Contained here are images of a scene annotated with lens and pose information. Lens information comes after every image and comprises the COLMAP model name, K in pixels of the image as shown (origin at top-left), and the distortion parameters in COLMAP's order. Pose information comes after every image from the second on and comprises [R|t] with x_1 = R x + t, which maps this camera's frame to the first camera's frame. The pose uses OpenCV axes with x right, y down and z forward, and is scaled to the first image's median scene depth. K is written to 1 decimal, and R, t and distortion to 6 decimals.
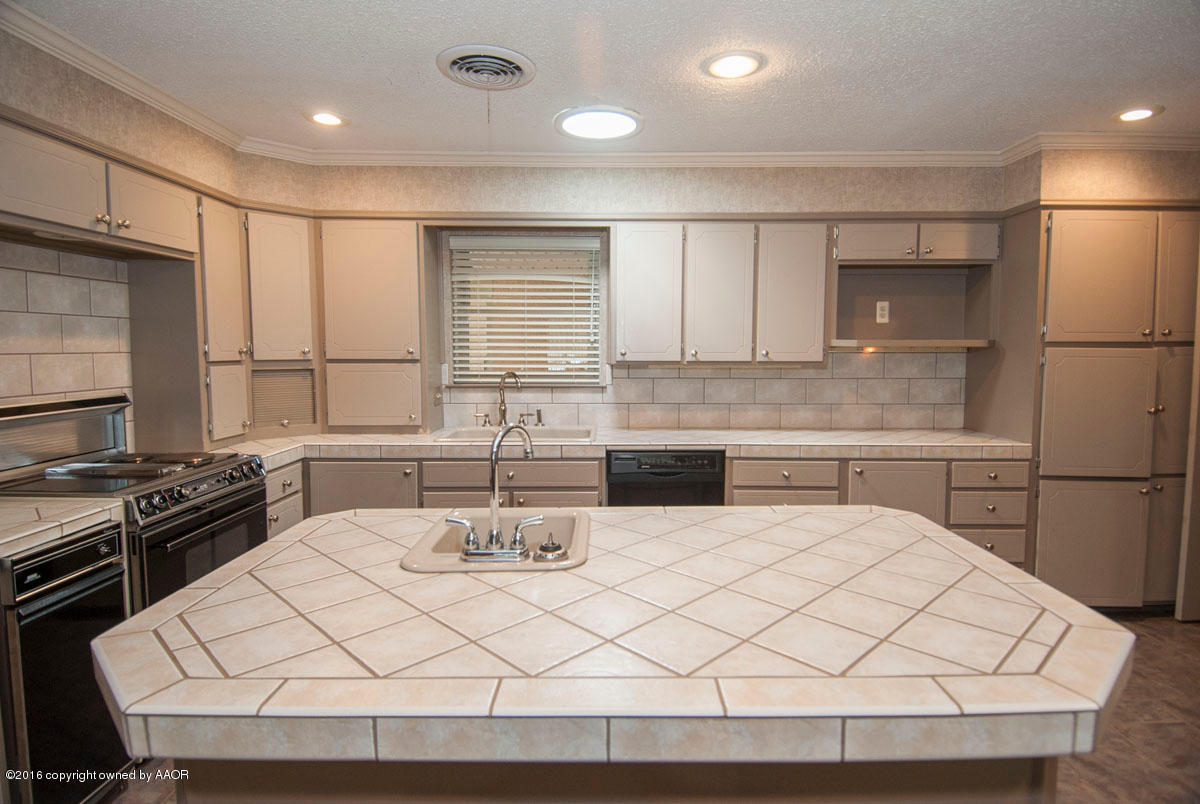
lens RADIAL K [[633.2, 0, 610.6], [0, 633.2, 396.3], [0, 0, 1]] dist [0.004401, -0.001409]
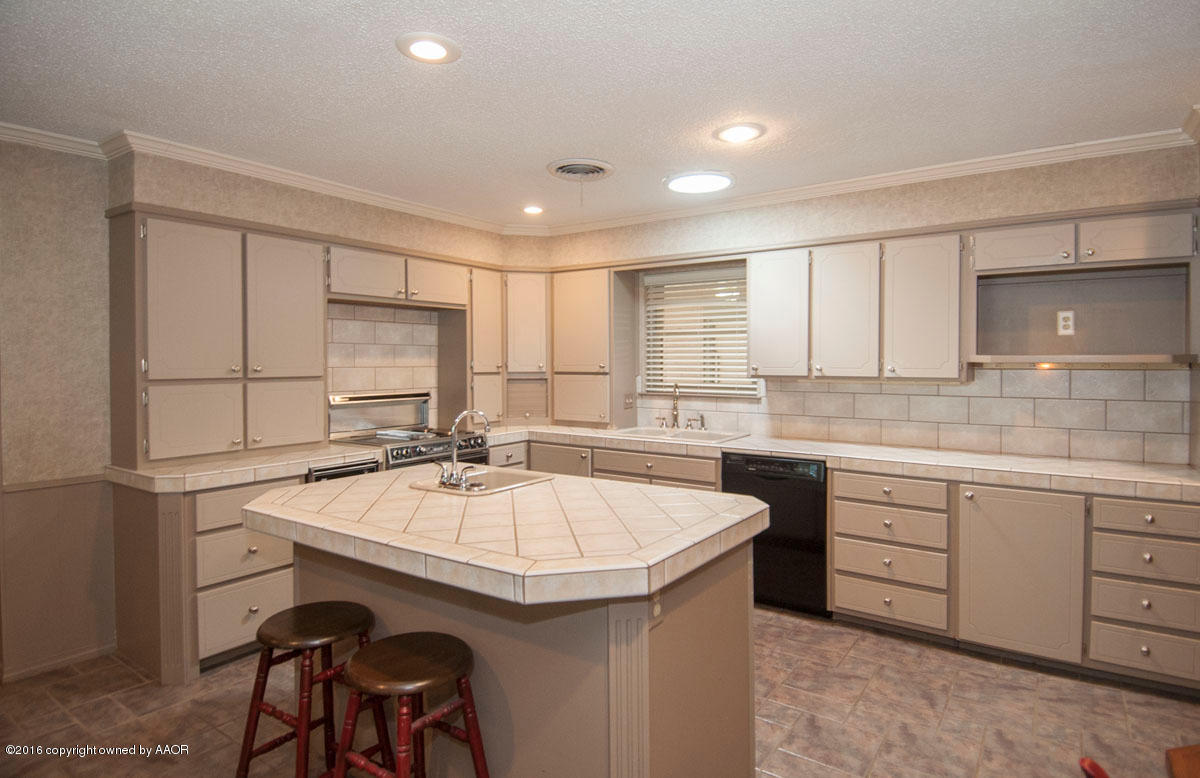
lens RADIAL K [[636.8, 0, 614.9], [0, 636.8, 371.6], [0, 0, 1]] dist [0.031521, -0.058411]
pose [[0.822261, 0.007424, -0.569062, 0.464424], [-0.043103, 0.997855, -0.049263, 0.004589], [0.567476, 0.065036, 0.820818, -0.074811]]
